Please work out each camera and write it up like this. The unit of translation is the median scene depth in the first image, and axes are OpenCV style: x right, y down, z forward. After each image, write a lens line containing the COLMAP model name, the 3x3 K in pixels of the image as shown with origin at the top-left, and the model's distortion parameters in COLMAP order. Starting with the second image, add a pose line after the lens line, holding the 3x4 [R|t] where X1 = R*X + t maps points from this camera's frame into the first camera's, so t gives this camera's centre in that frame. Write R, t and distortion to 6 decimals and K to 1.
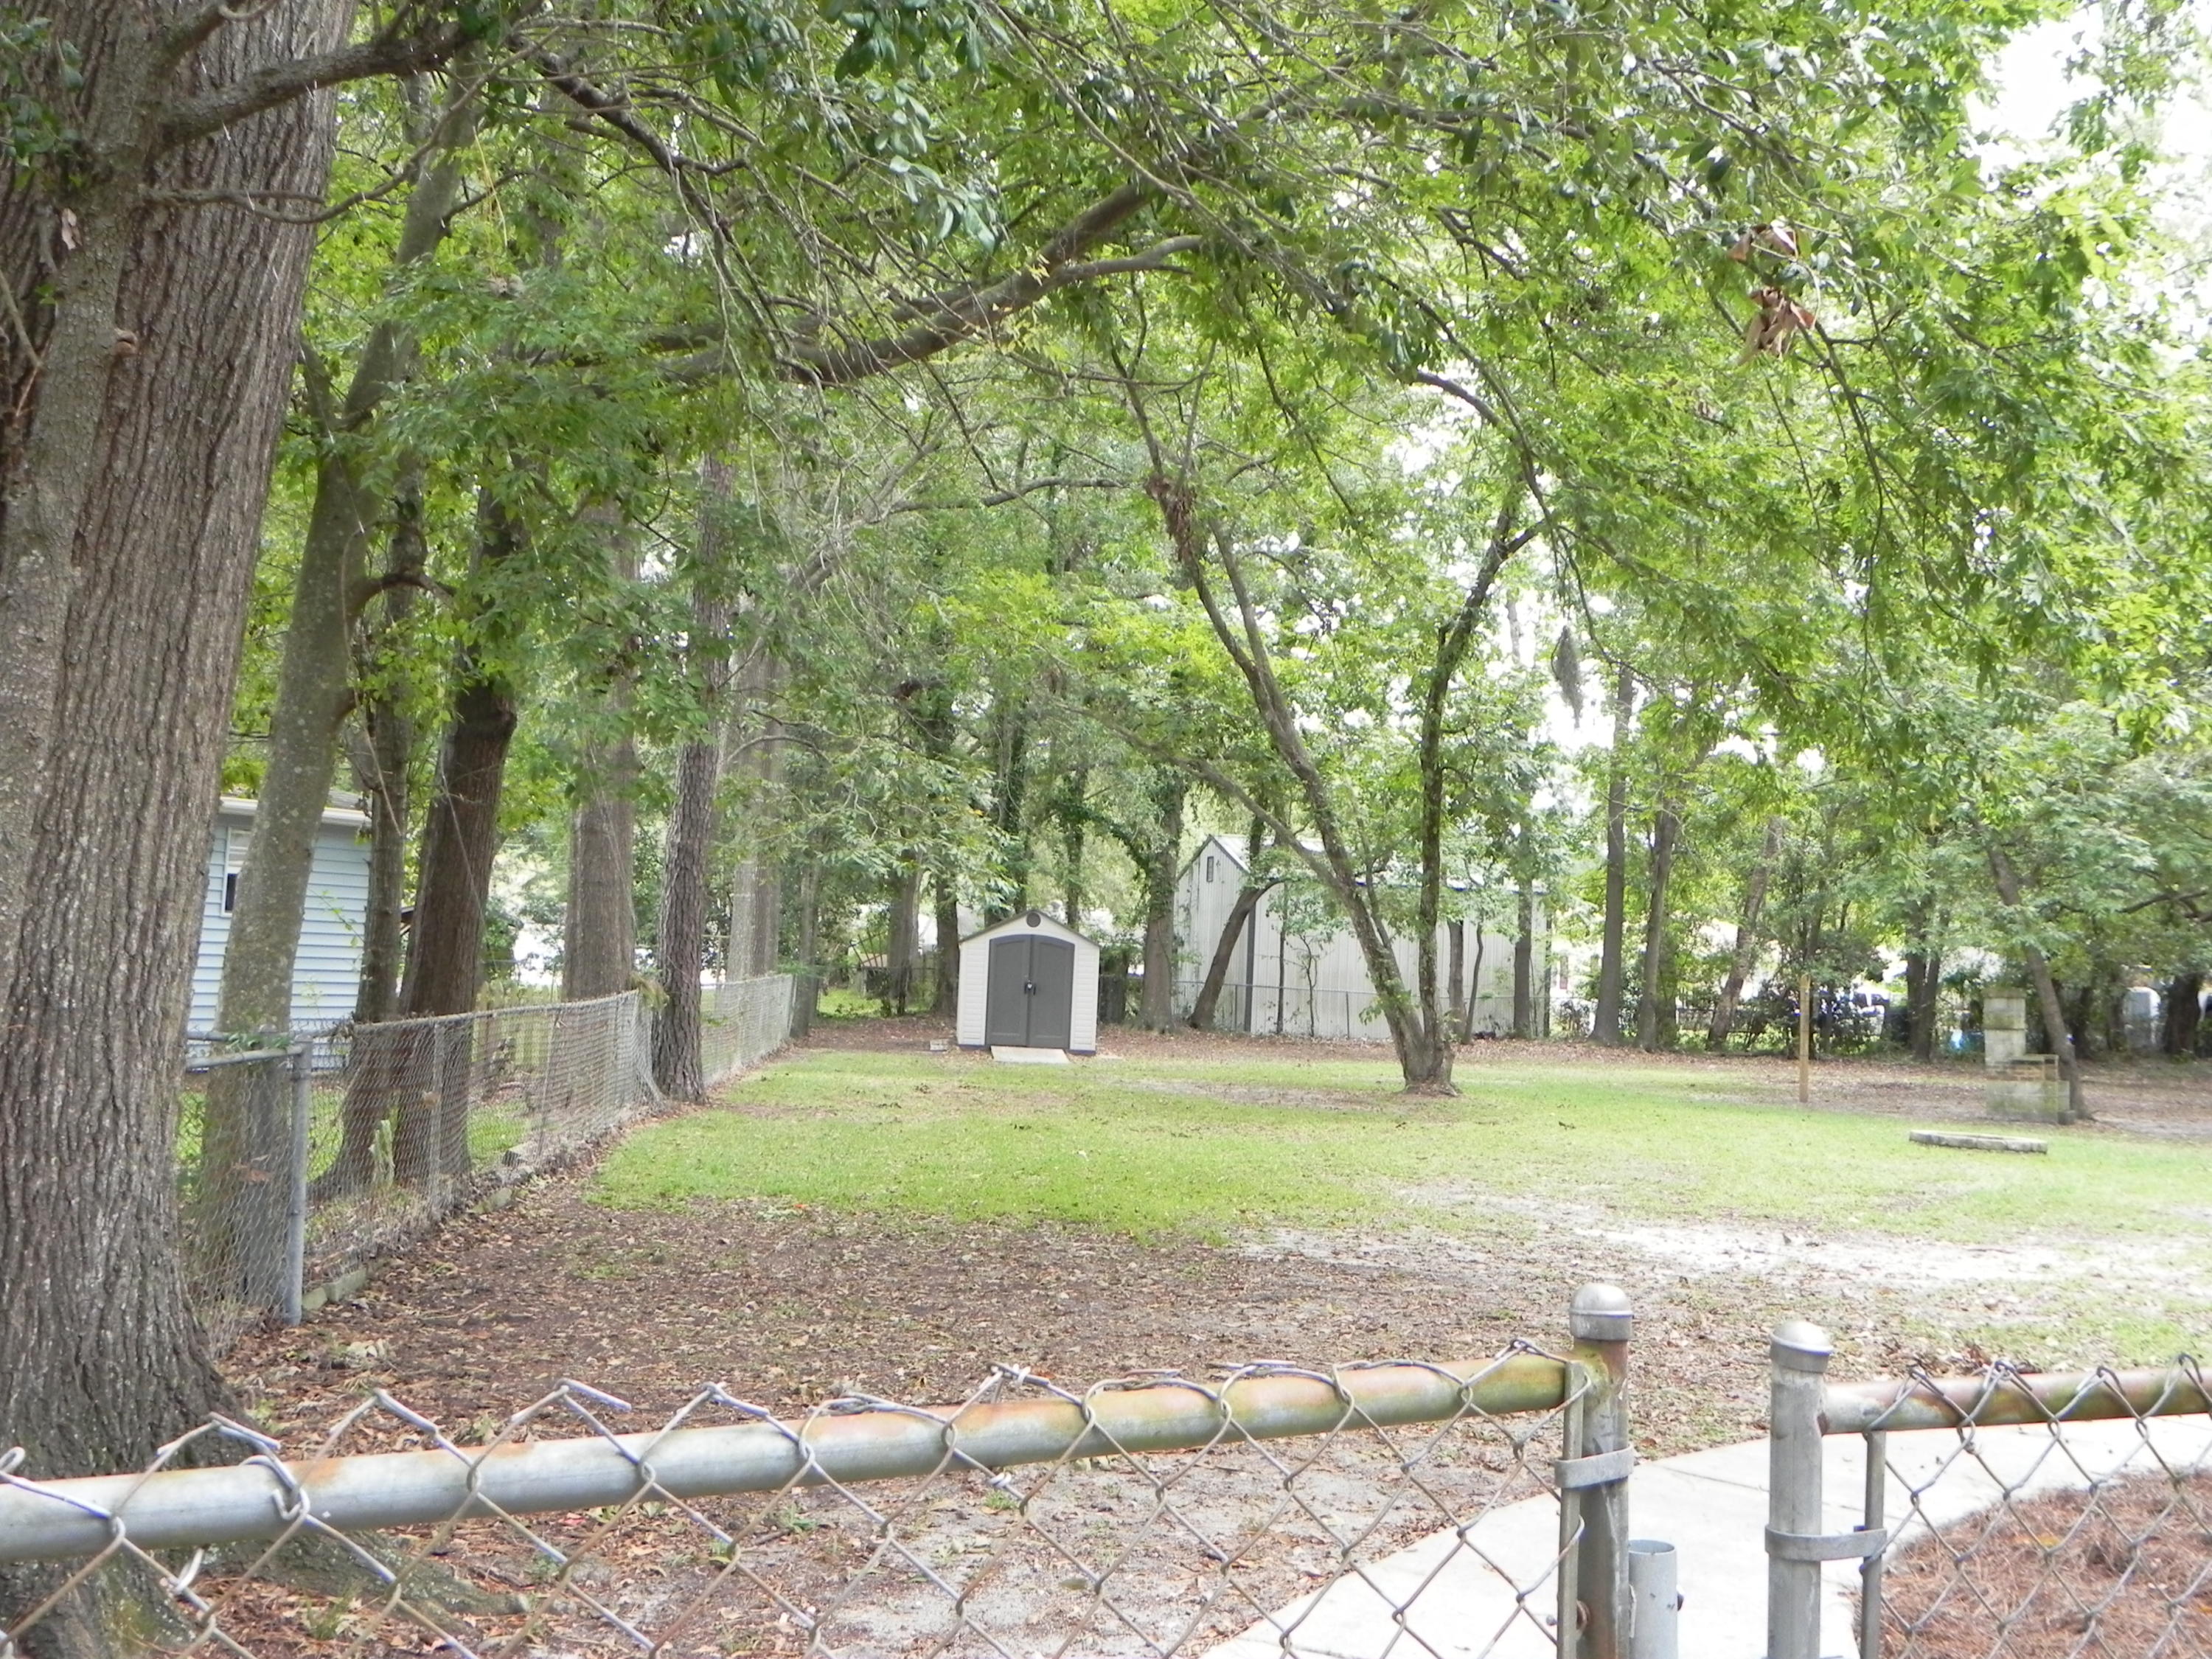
lens RADIAL K [[2104.3, 0, 1106.0], [0, 2104.3, 829.5], [0, 0, 1]] dist [0.011569, 0.000207]
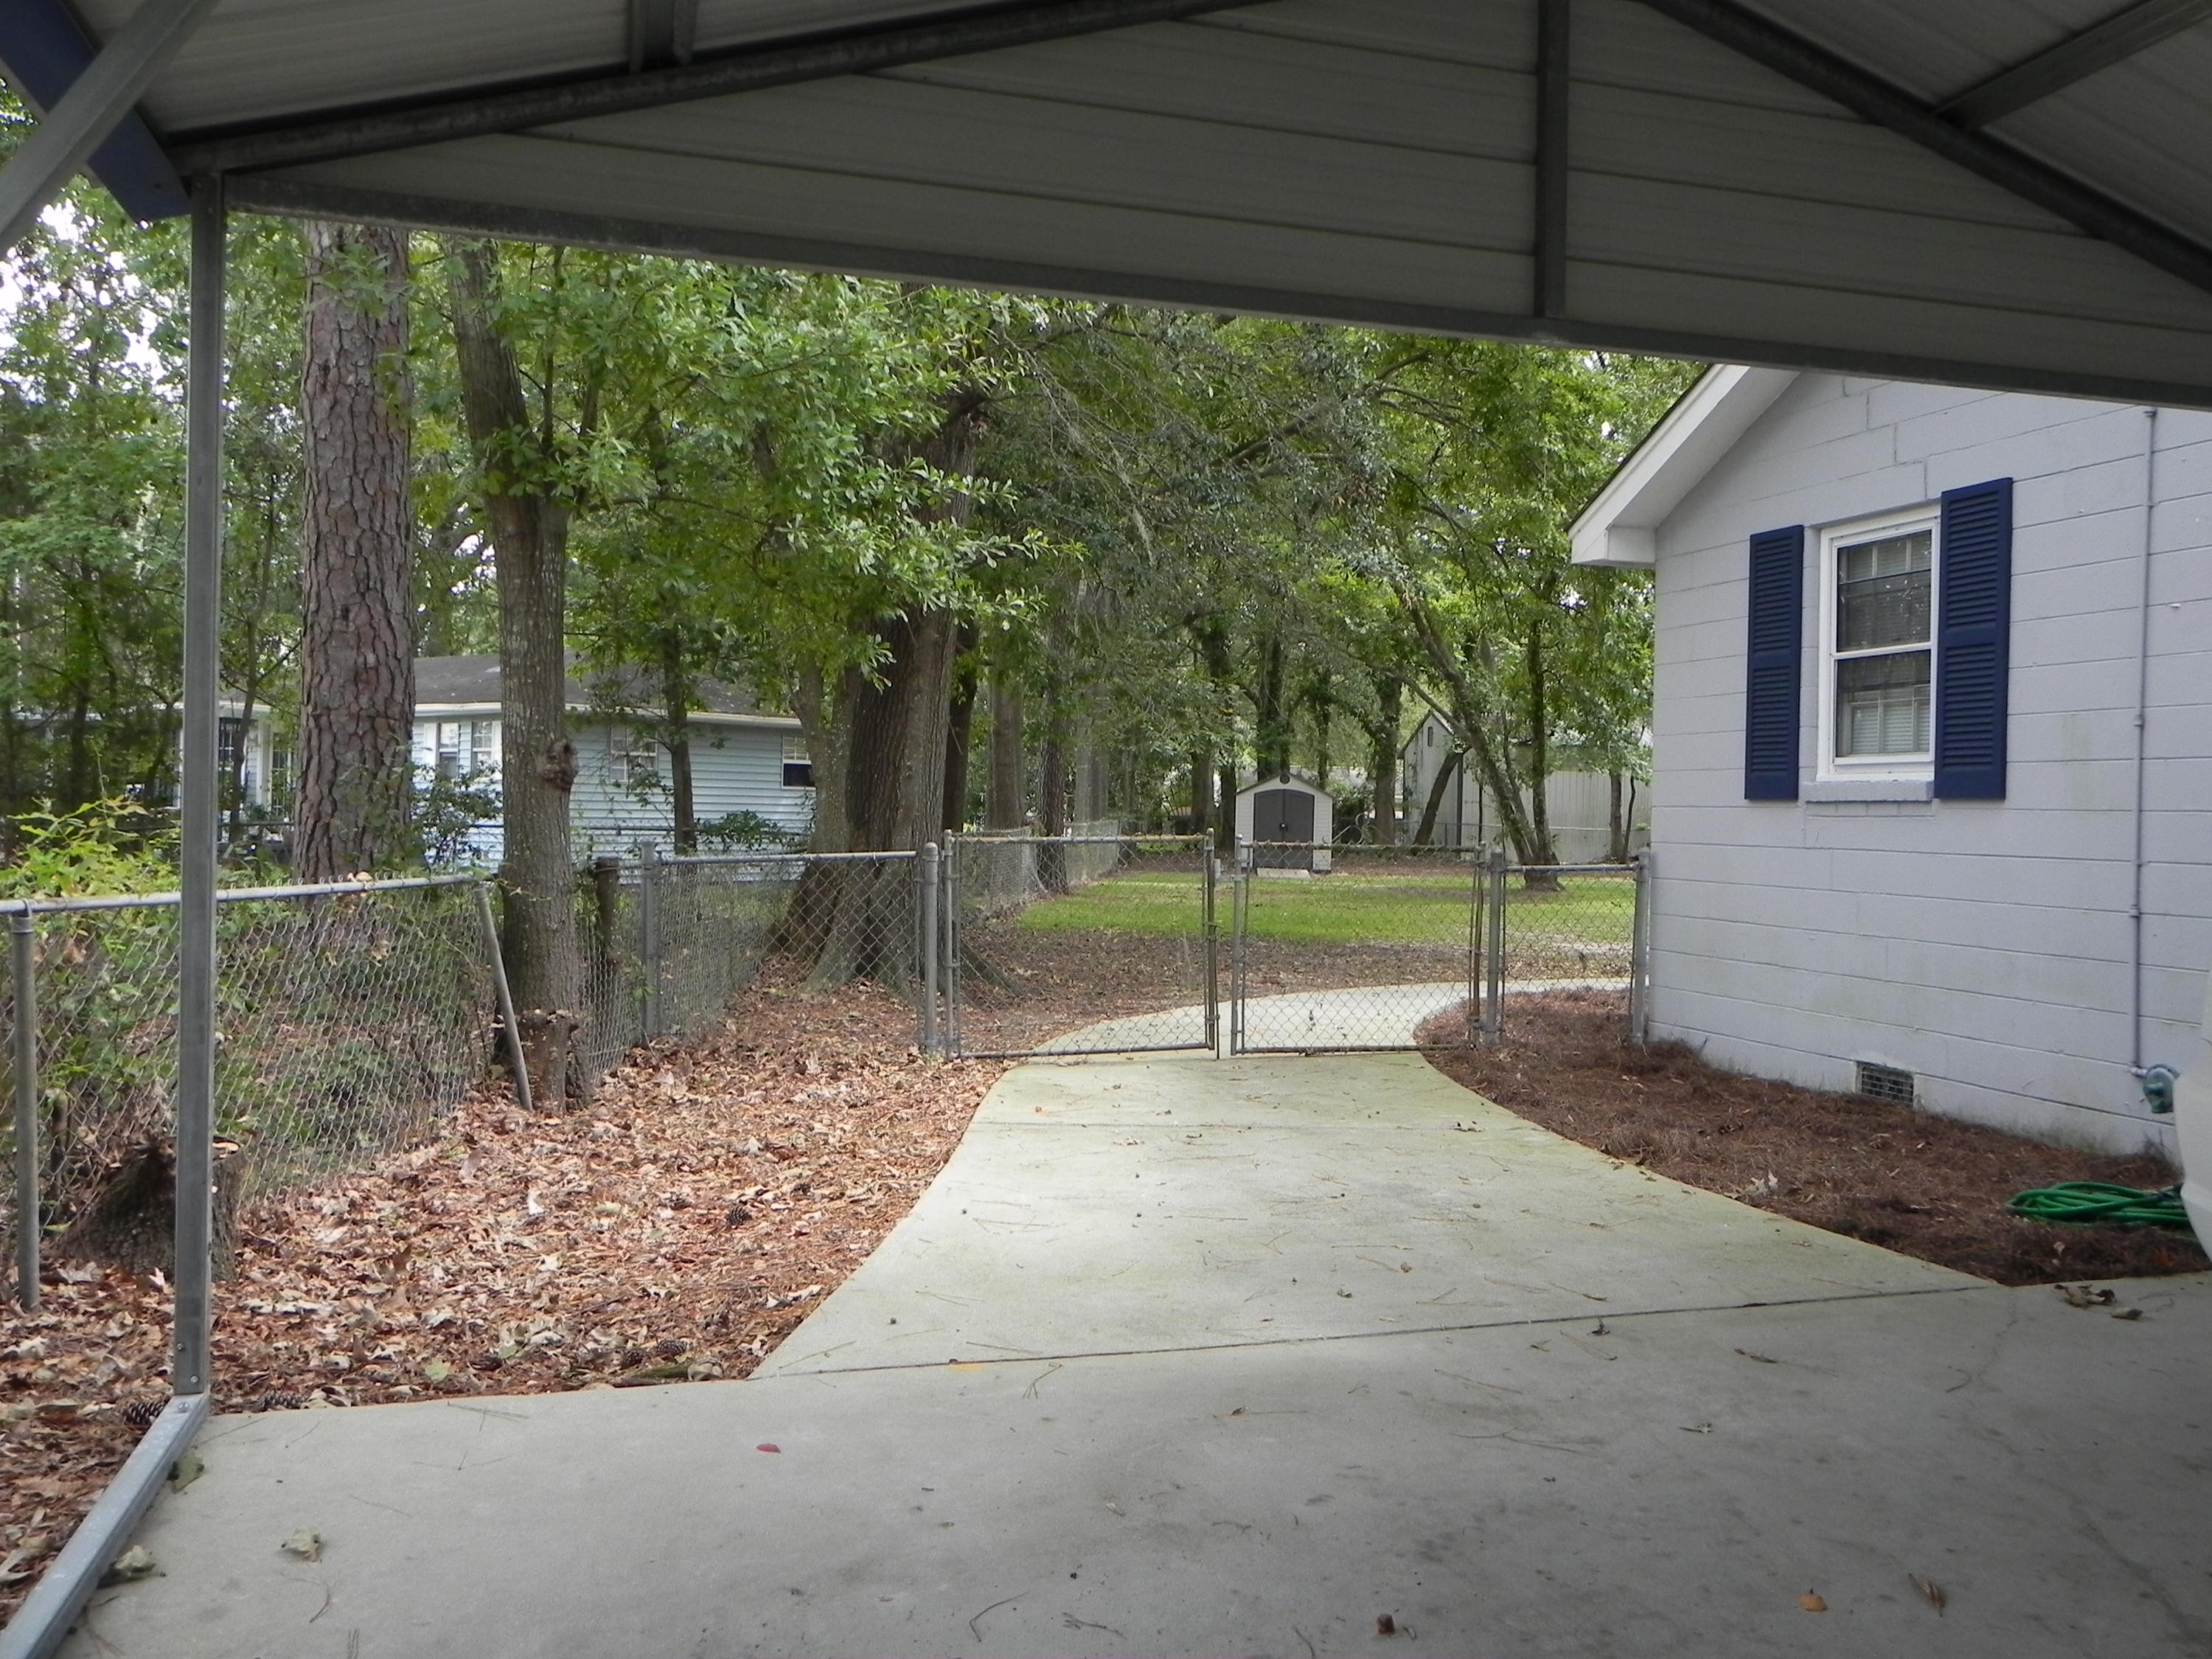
lens RADIAL K [[1813.8, 0, 1106.0], [0, 1813.8, 829.5], [0, 0, 1]] dist [0.000338, 0.000238]
pose [[0.987861, -0.018837, -0.154194, 0.042266], [0.029807, 0.997161, 0.069143, -0.013864], [0.152454, -0.072900, 0.985618, -0.280876]]
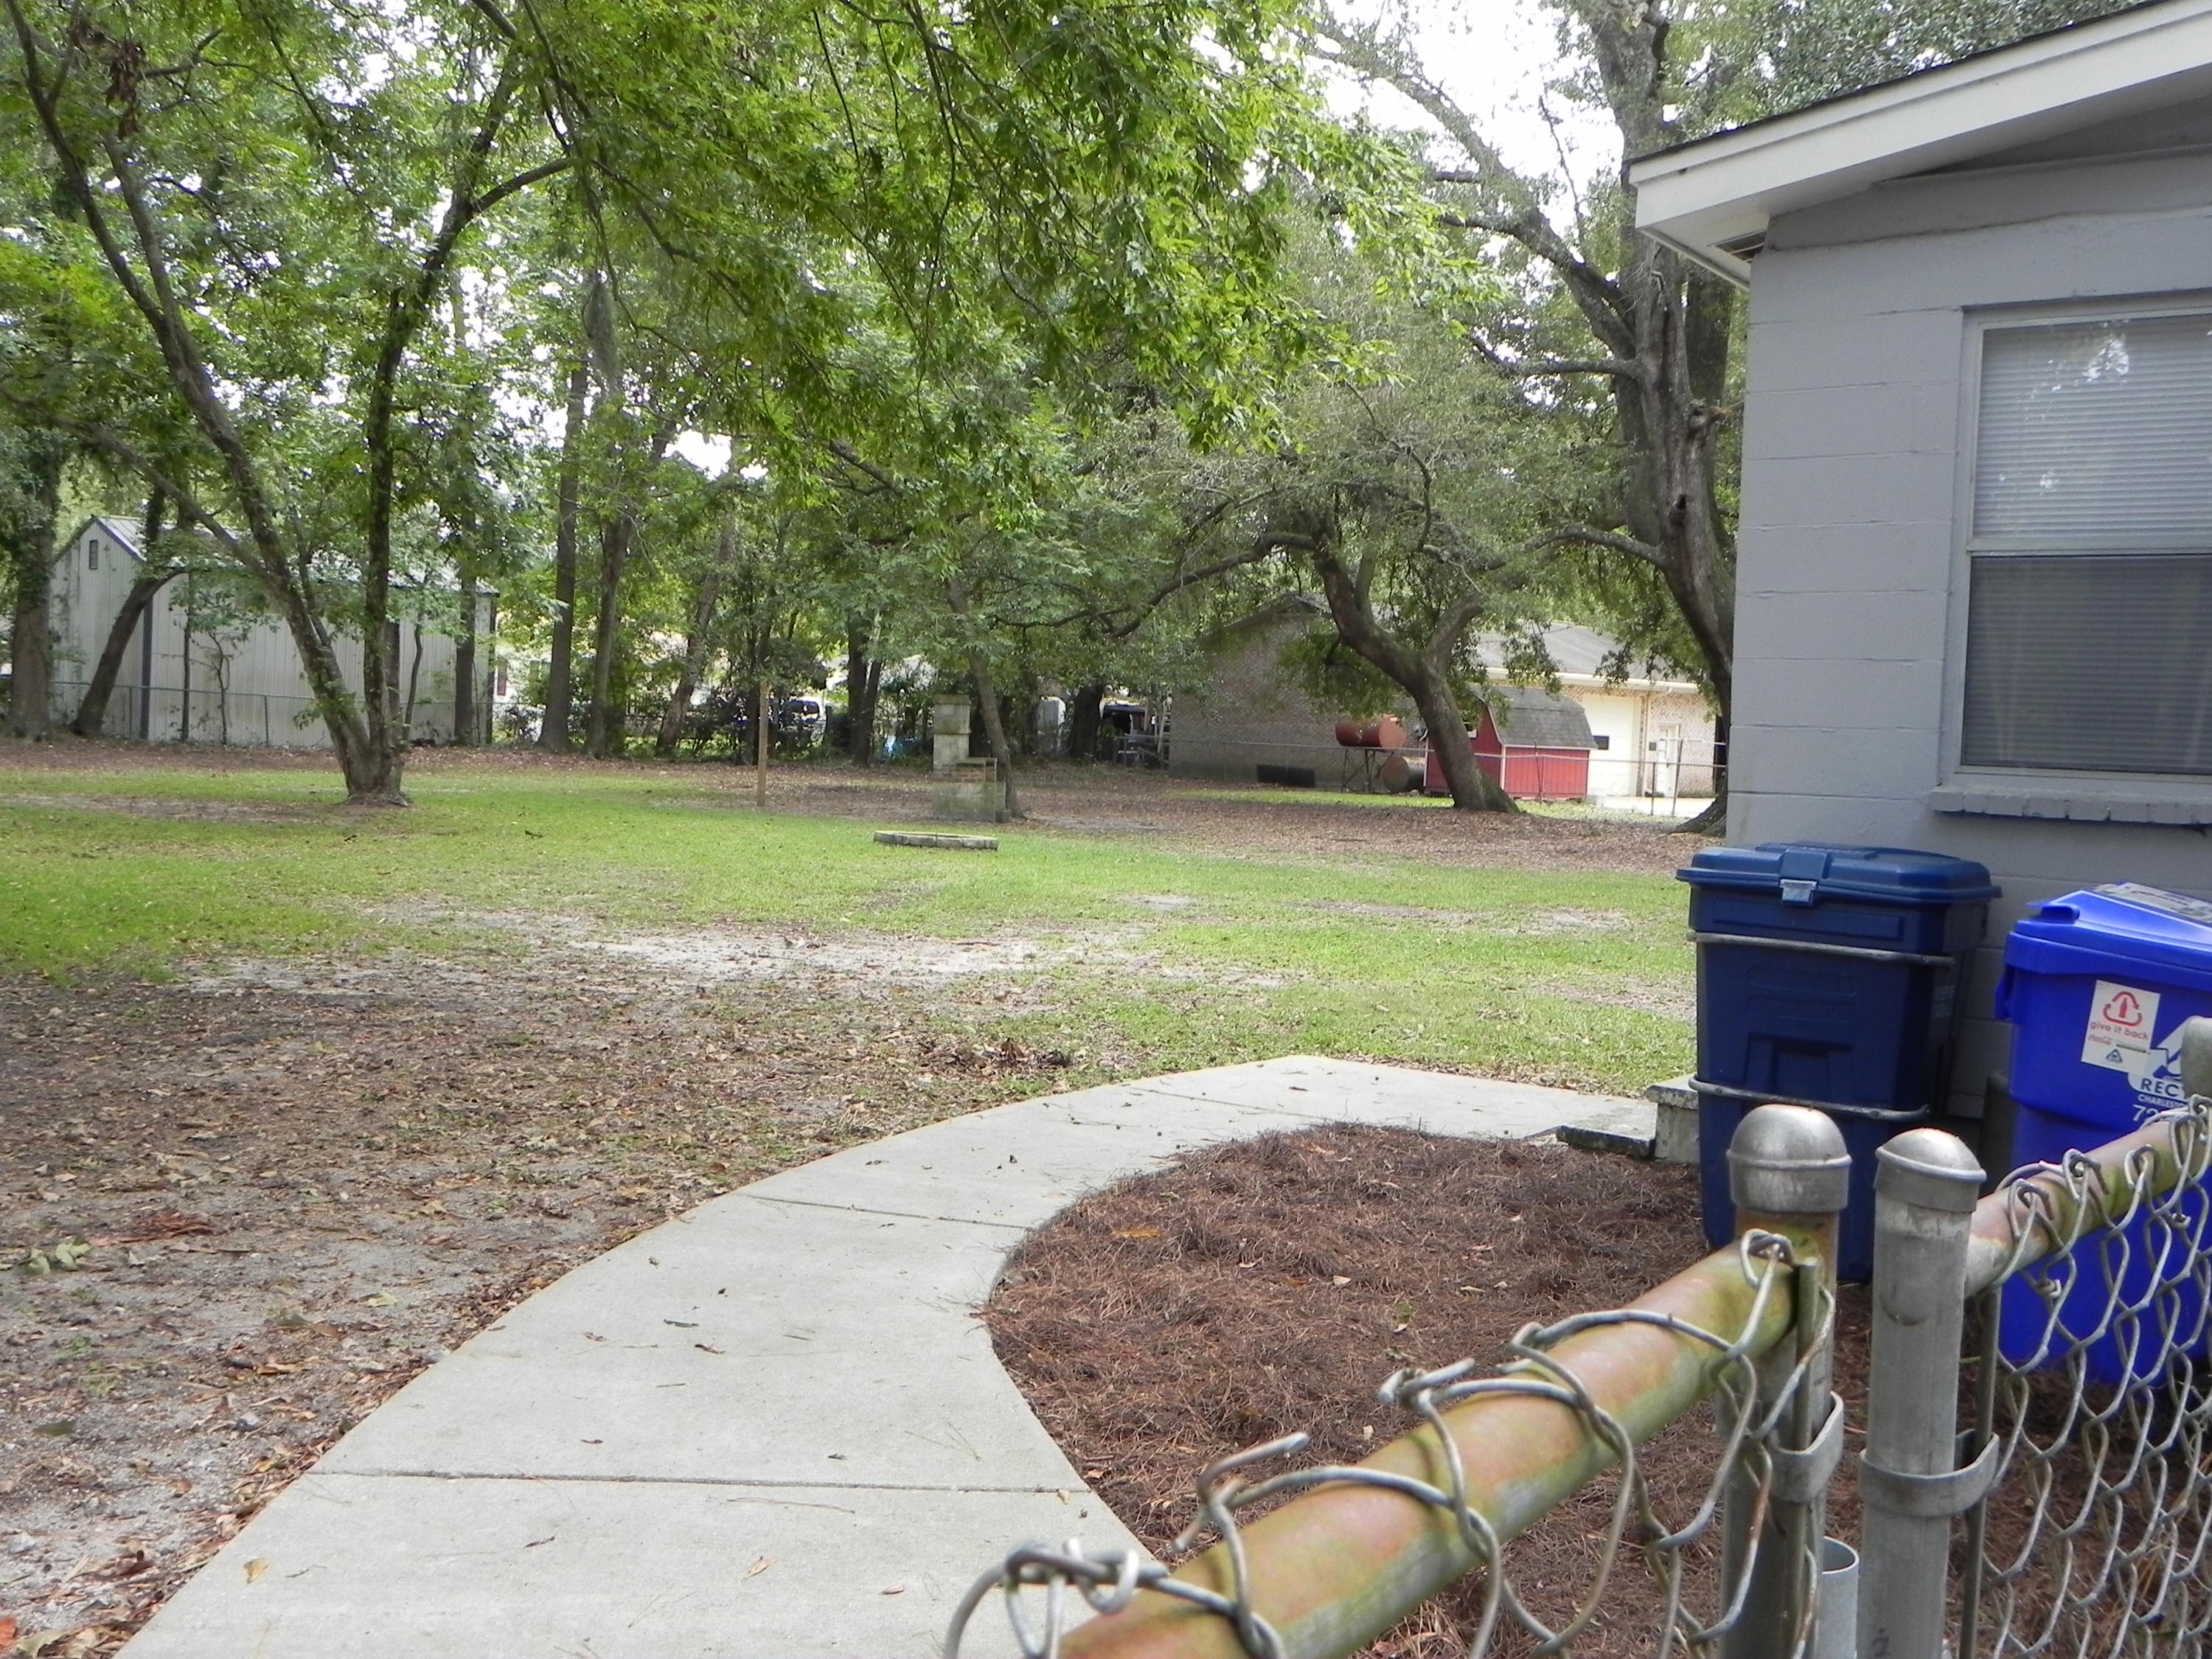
lens RADIAL K [[2104.3, 0, 1106.0], [0, 2104.3, 829.5], [0, 0, 1]] dist [0.011569, 0.000207]
pose [[0.876996, -0.021701, 0.480008, -0.009370], [-0.044560, 0.991001, 0.126217, 0.004456], [-0.478428, -0.132081, 0.868137, 0.033682]]
